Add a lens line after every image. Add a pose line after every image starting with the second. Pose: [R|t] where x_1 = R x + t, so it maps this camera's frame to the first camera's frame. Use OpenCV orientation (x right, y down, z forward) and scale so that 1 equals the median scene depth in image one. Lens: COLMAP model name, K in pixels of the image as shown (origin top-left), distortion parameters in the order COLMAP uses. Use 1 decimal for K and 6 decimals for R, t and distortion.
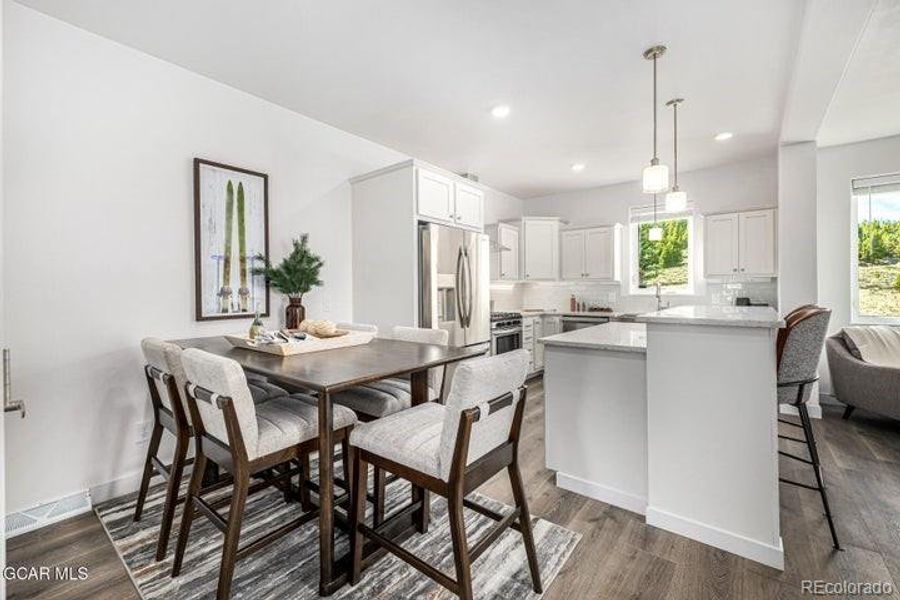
lens RADIAL K [[377.4, 0, 443.7], [0, 377.4, 293.5], [0, 0, 1]] dist [0.000060, -0.000083]
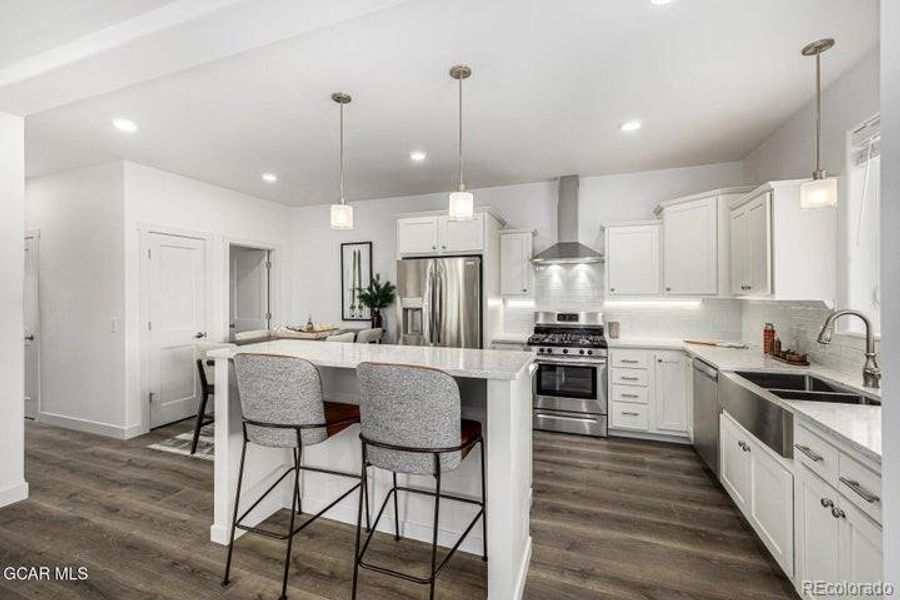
lens RADIAL K [[377.4, 0, 446.5], [0, 377.4, 293.9], [0, 0, 1]] dist [0.000060, -0.000083]
pose [[0.328359, 0.005396, -0.944537, 1.310915], [-0.002621, 0.999985, 0.004802, -0.074324], [0.944549, 0.000899, 0.328369, 0.731192]]
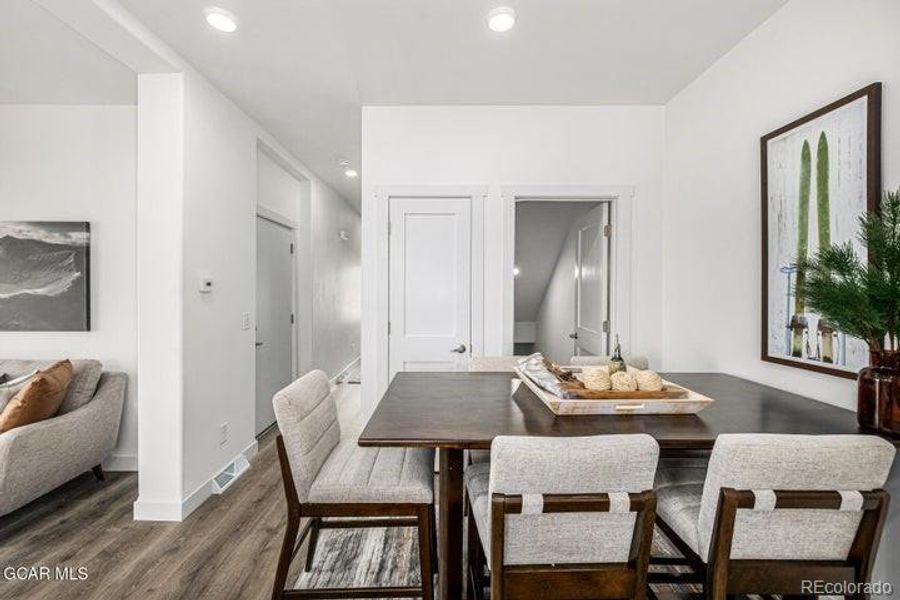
lens RADIAL K [[377.4, 0, 446.5], [0, 377.4, 291.5], [0, 0, 1]] dist [0.000060, -0.000083]
pose [[-0.771963, 0.007204, -0.635626, 0.240788], [-0.002085, 0.999902, 0.013864, -0.058451], [0.635664, 0.012028, -0.771872, 1.000059]]
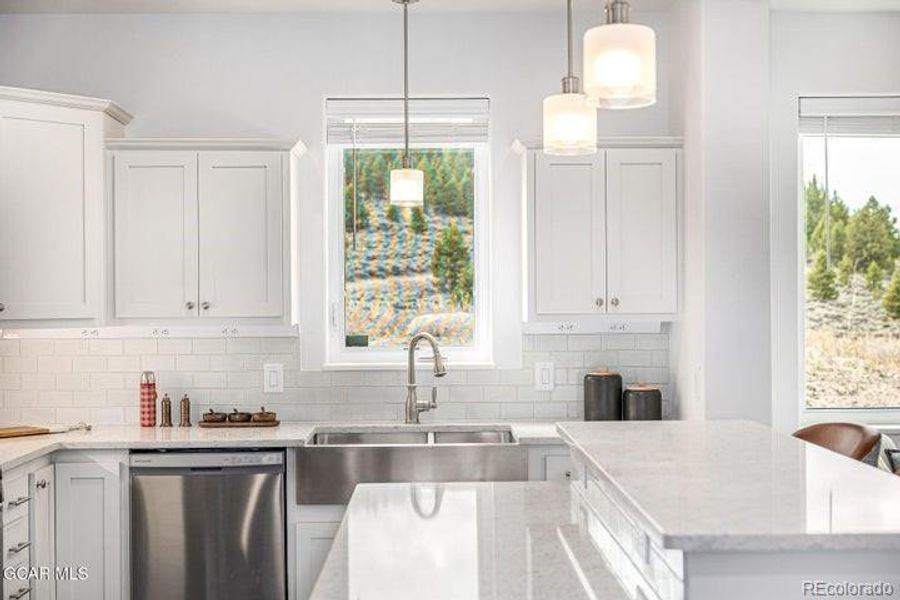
lens RADIAL K [[1238.4, 0, 455.6], [0, 1238.4, 299.6], [0, 0, 1]] dist [0.033628, 0.000000]
pose [[0.757184, -0.002097, 0.653199, -0.187766], [0.007794, 0.999953, -0.005824, -0.082268], [-0.653155, 0.009501, 0.757164, 0.235542]]
